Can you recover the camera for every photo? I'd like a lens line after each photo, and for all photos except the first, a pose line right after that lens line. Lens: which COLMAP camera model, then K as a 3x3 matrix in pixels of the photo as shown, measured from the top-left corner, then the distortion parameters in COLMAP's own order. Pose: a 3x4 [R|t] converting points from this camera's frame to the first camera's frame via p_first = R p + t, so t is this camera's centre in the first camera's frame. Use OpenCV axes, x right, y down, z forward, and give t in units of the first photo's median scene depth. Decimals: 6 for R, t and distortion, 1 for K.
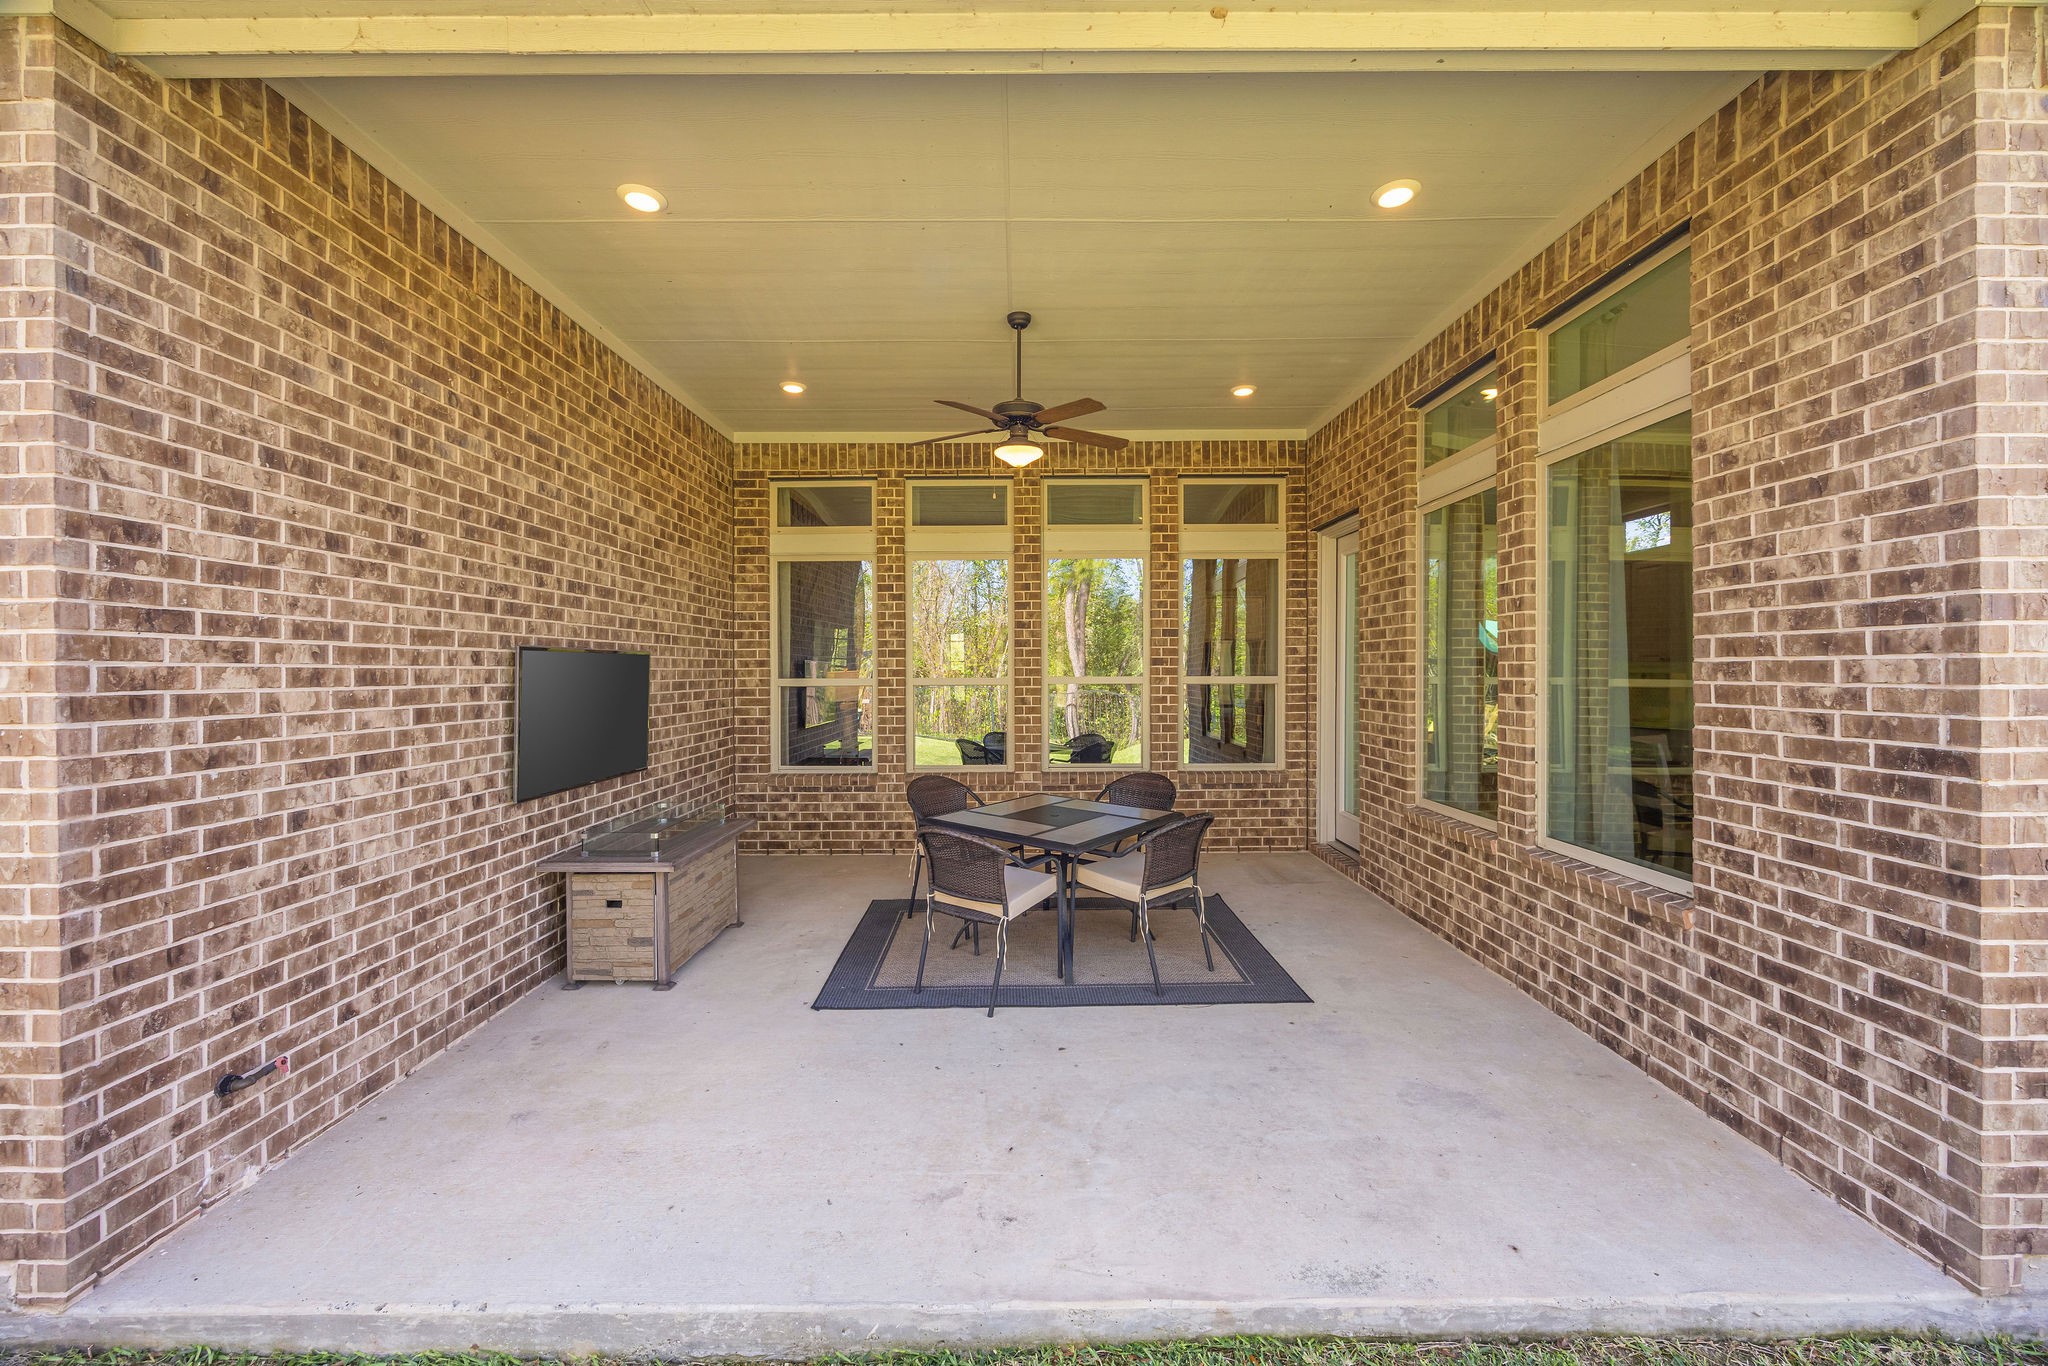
lens RADIAL K [[800.3, 0, 1017.3], [0, 800.3, 676.5], [0, 0, 1]] dist [0.000787, -0.000822]
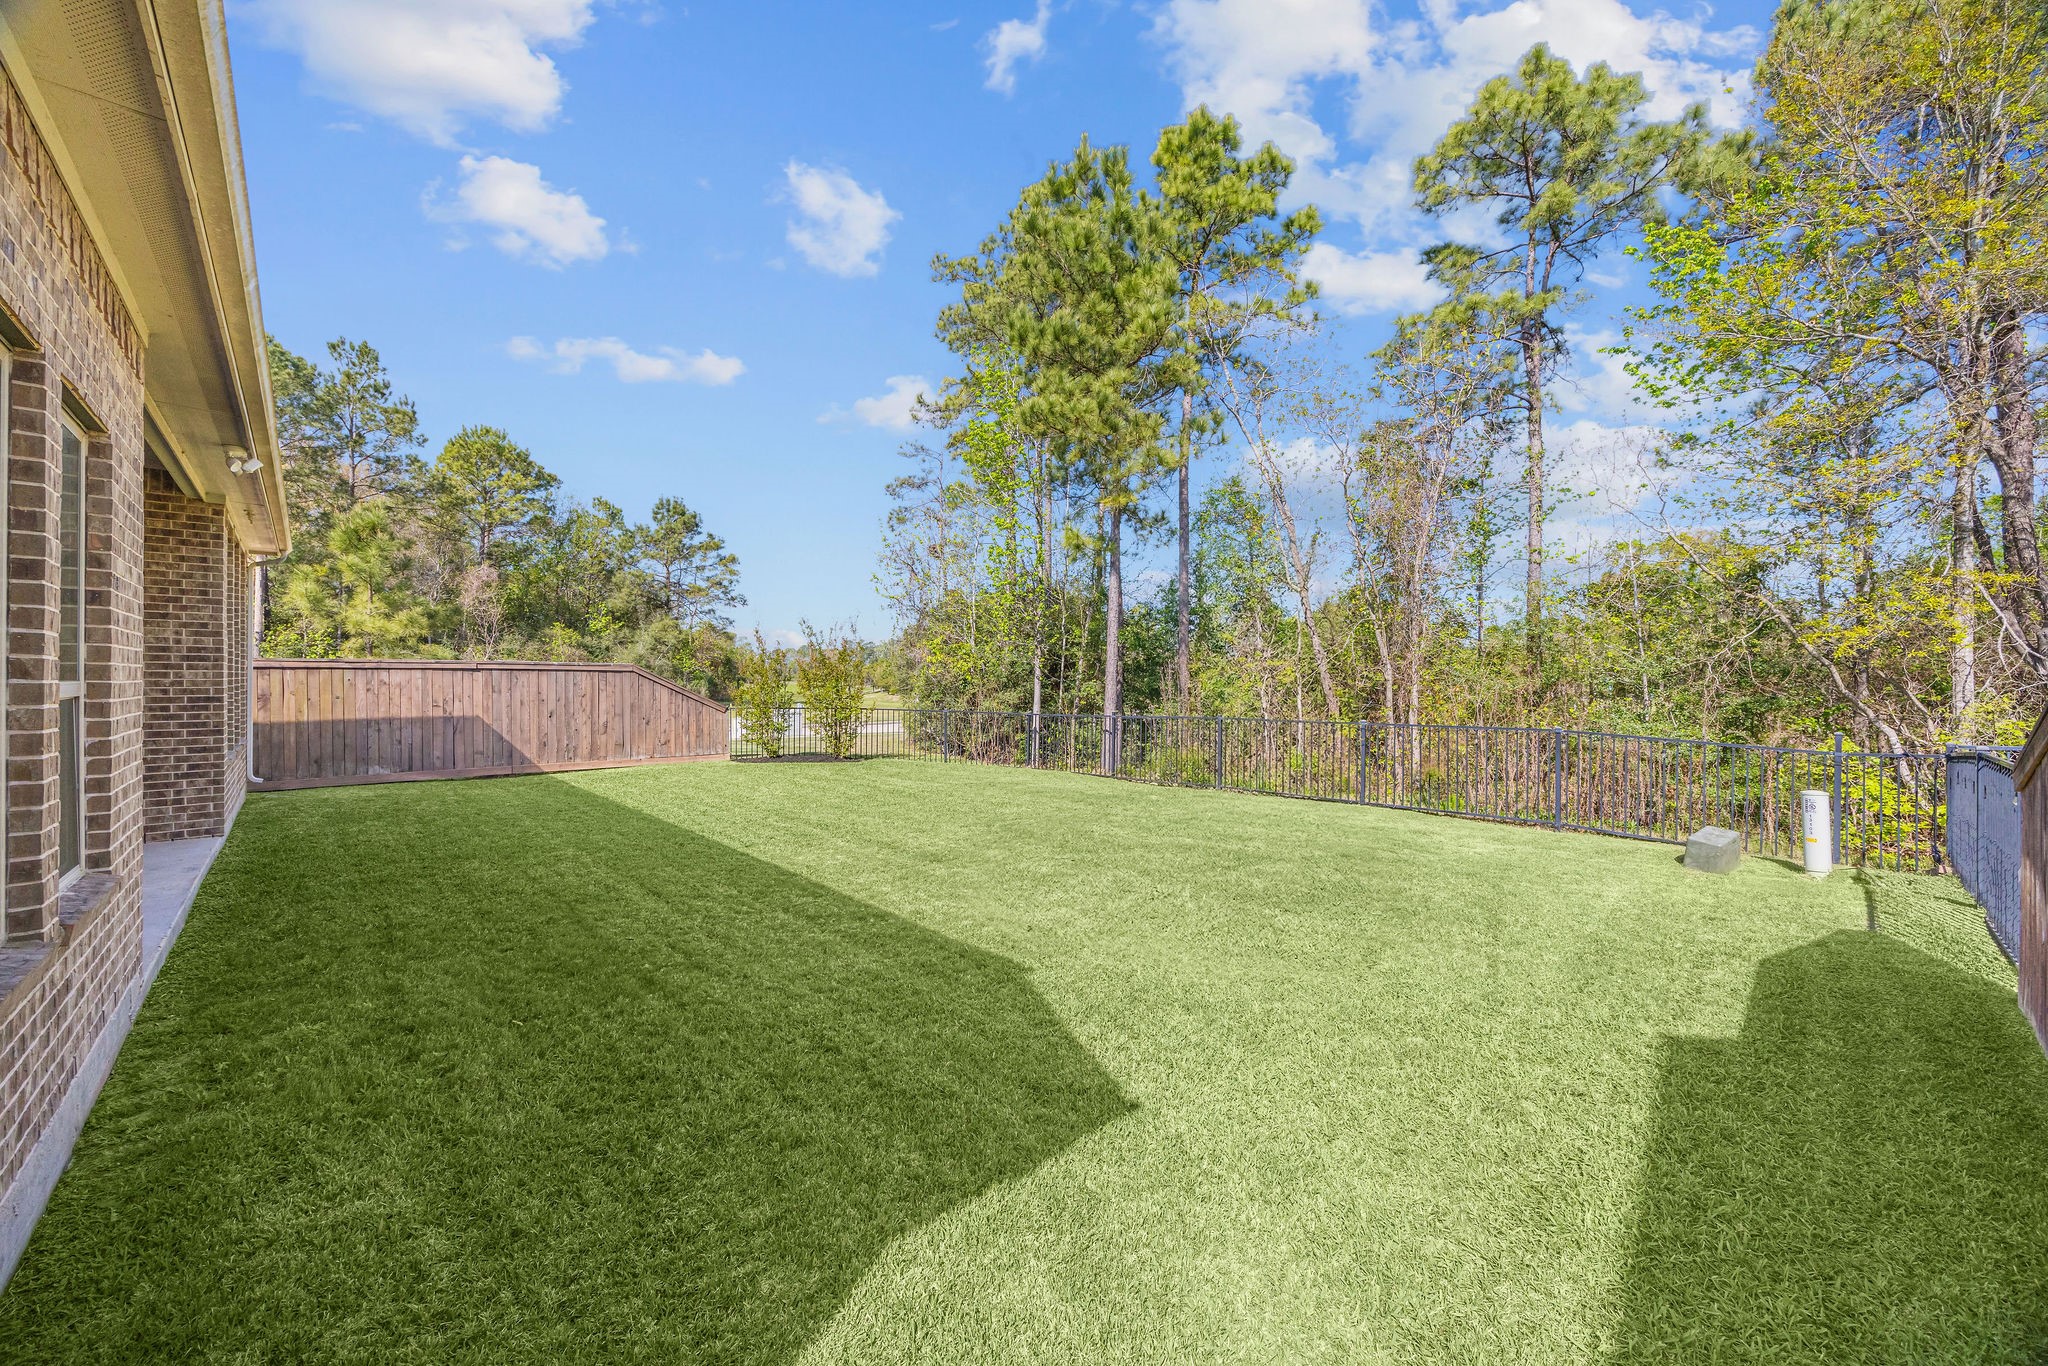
lens RADIAL K [[800.3, 0, 1011.2], [0, 800.3, 685.1], [0, 0, 1]] dist [0.000787, -0.000822]
pose [[-0.658641, -0.005837, 0.752435, -3.178433], [0.000664, 0.999965, 0.008339, 0.008738], [-0.752457, 0.005992, -0.658614, 0.512015]]
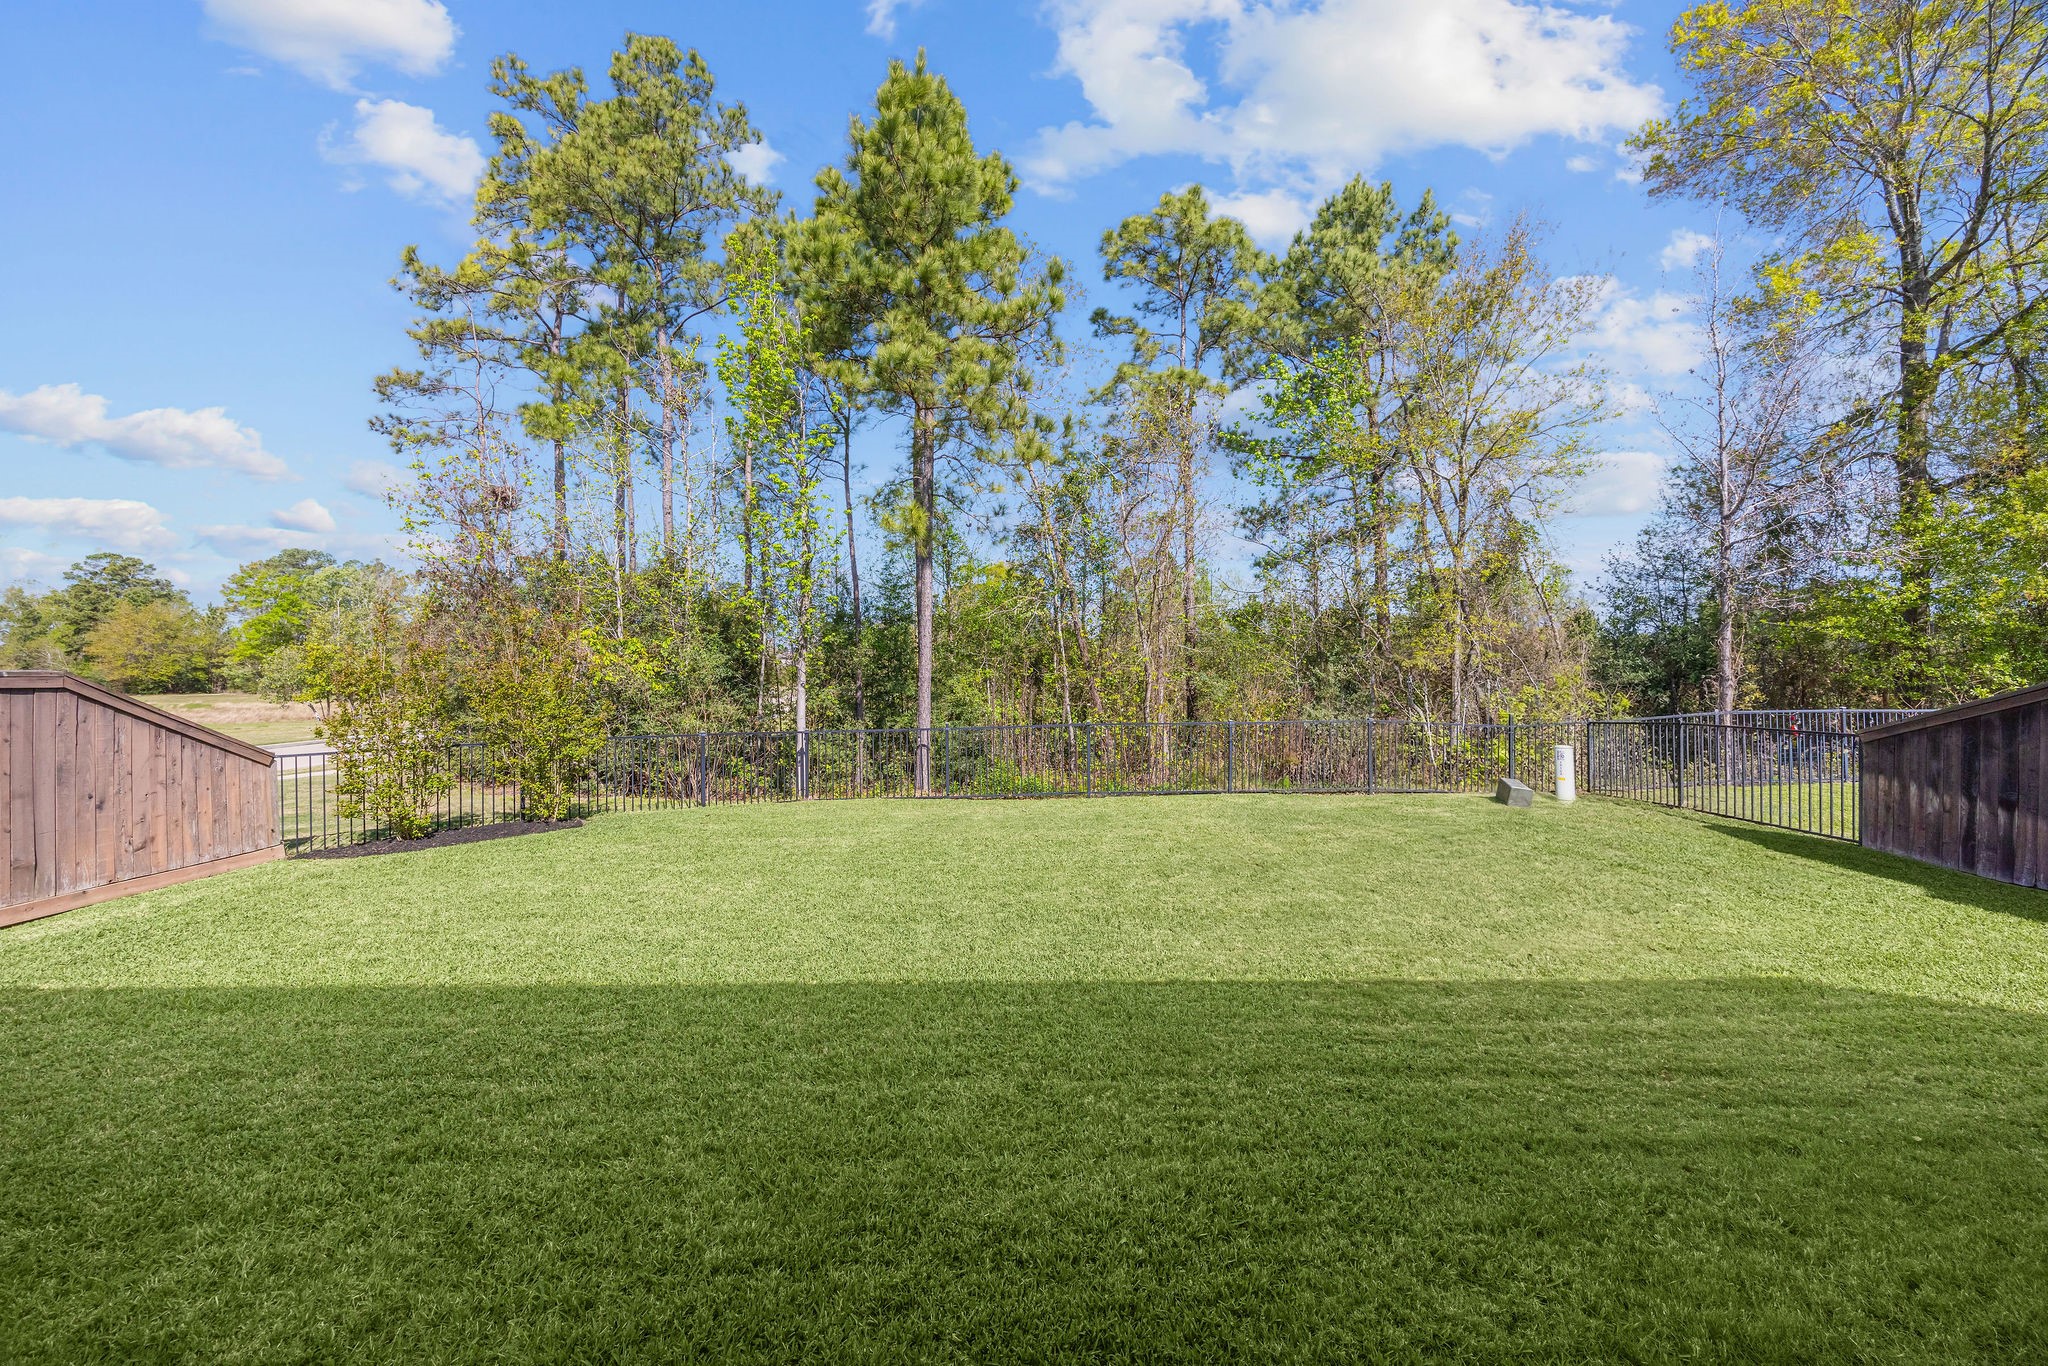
lens RADIAL K [[800.3, 0, 1005.5], [0, 800.3, 678.9], [0, 0, 1]] dist [0.000787, -0.000822]
pose [[-0.999967, 0.006518, 0.004833, 0.020589], [0.006578, 0.999901, 0.012445, -0.088249], [-0.004752, 0.012476, -0.999911, 1.213094]]
